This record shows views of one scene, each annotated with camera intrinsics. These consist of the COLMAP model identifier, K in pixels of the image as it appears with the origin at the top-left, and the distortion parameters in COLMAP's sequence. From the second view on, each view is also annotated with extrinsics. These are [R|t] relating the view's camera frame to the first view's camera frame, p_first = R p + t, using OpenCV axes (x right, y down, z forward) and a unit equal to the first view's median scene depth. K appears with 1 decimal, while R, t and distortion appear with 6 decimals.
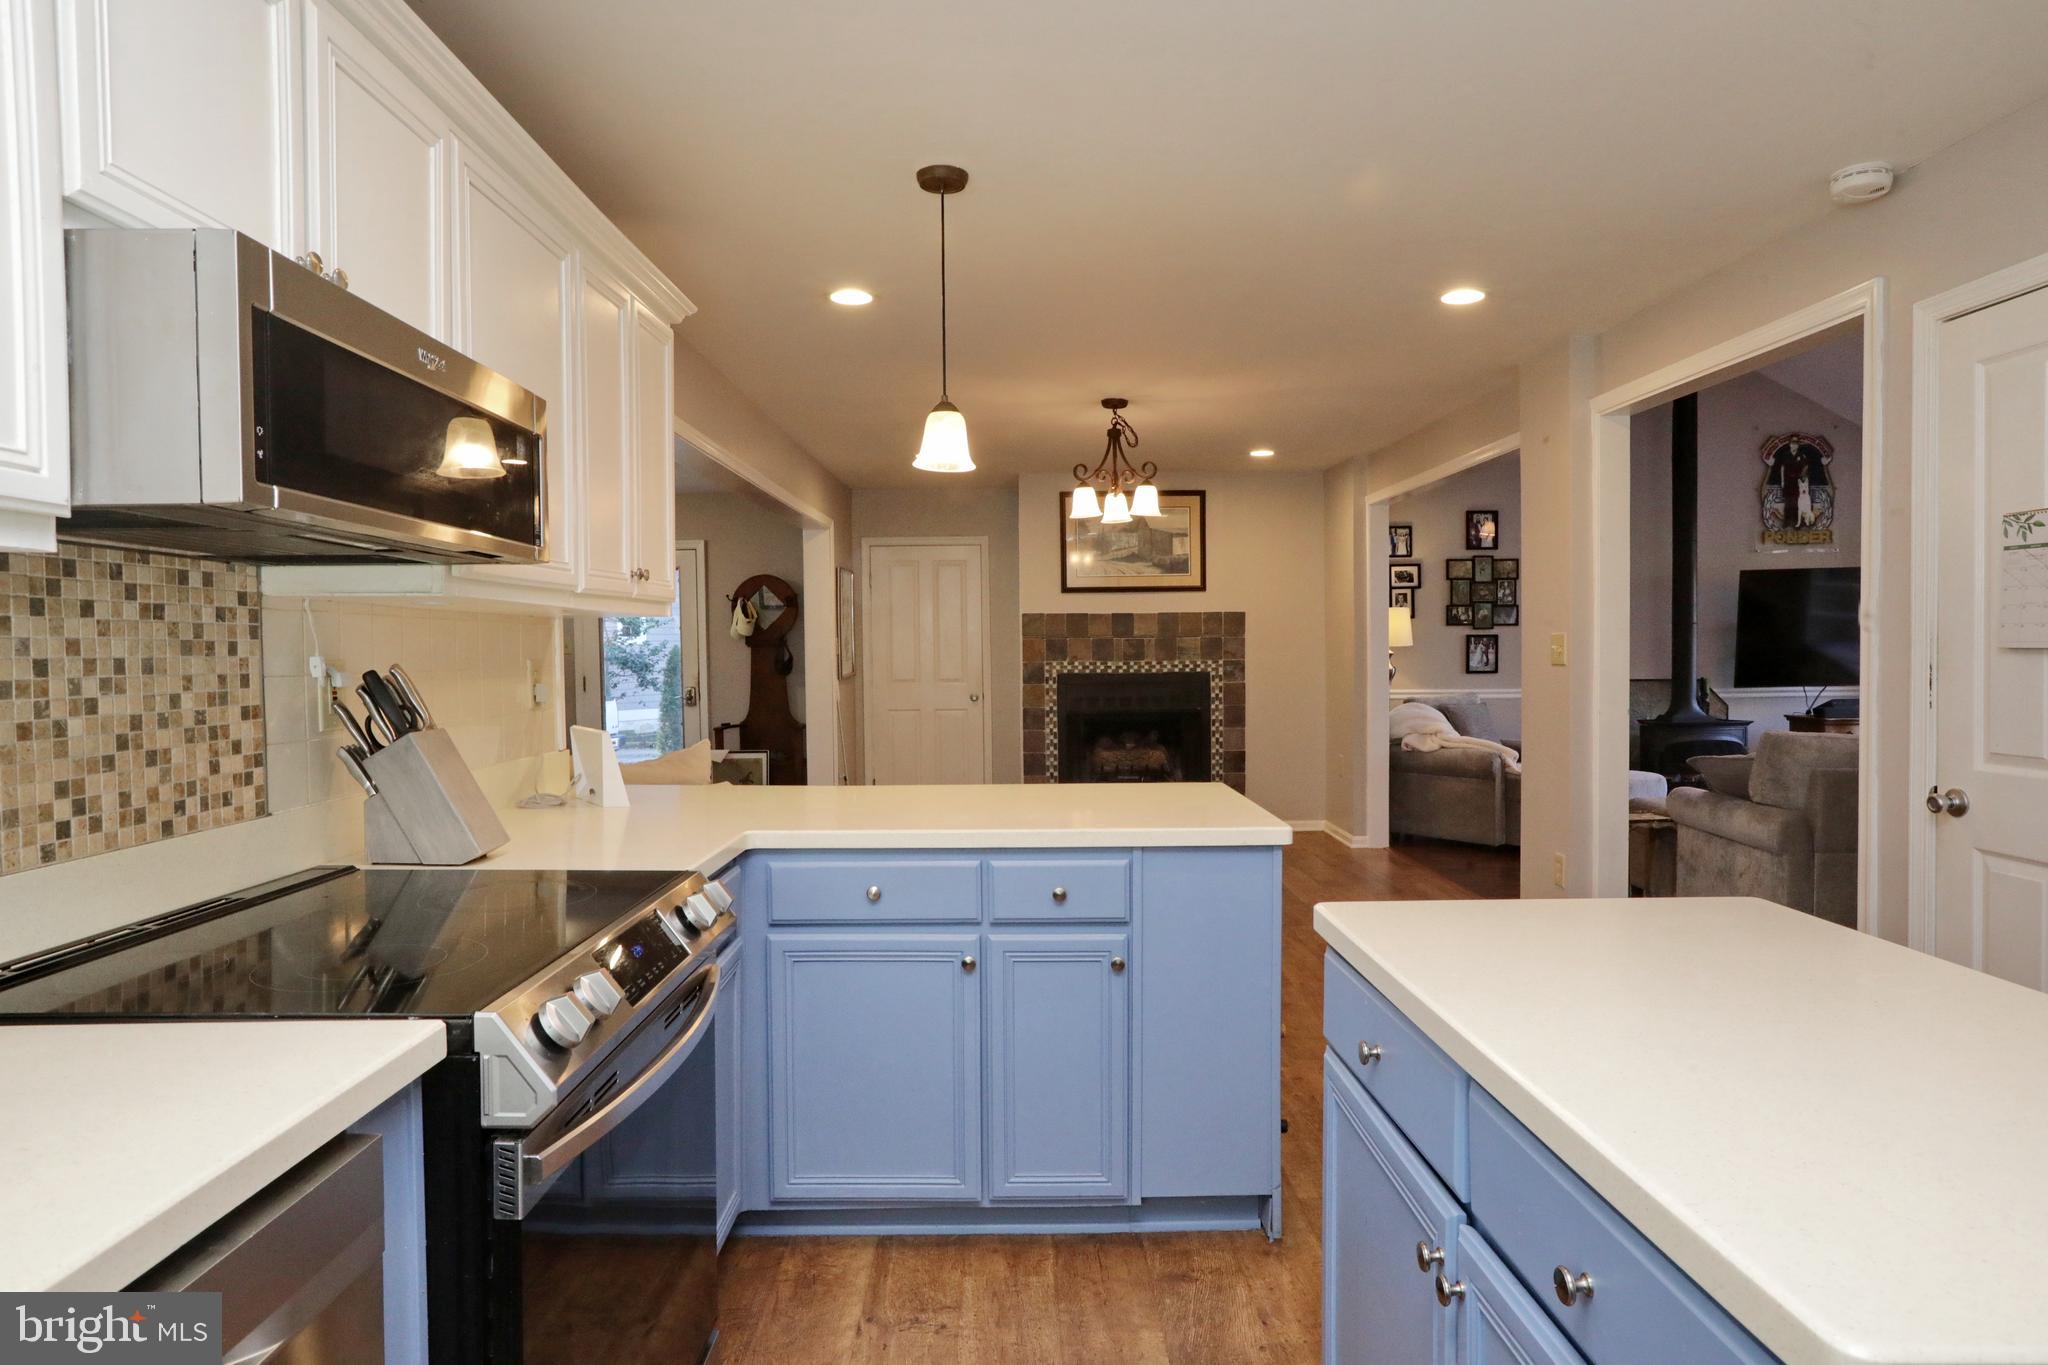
lens RADIAL K [[1182.0, 0, 1031.4], [0, 1182.0, 673.3], [0, 0, 1]] dist [-0.019755, 0.001575]
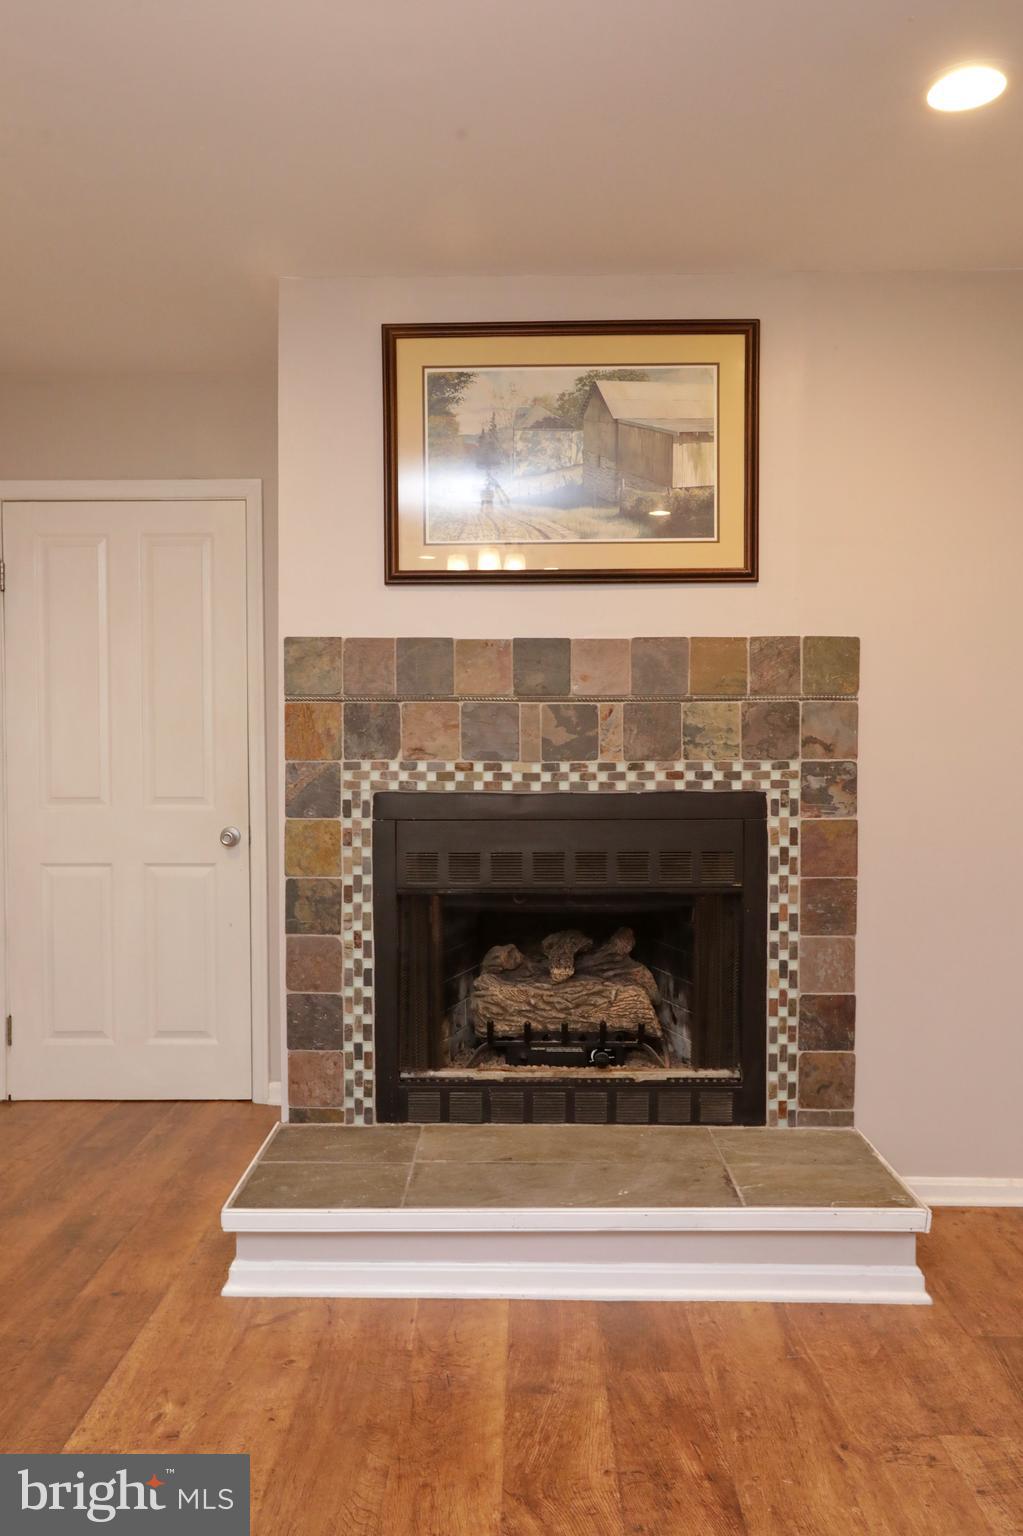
lens RADIAL K [[1164.6, 0, 508.4], [0, 1164.6, 767.6], [0, 0, 1]] dist [-0.006376, 0.006256]
pose [[0.999433, 0.009721, -0.032229, 0.078731], [-0.009643, 0.999950, 0.002581, -0.009126], [0.032252, -0.002269, 0.999477, 0.615509]]
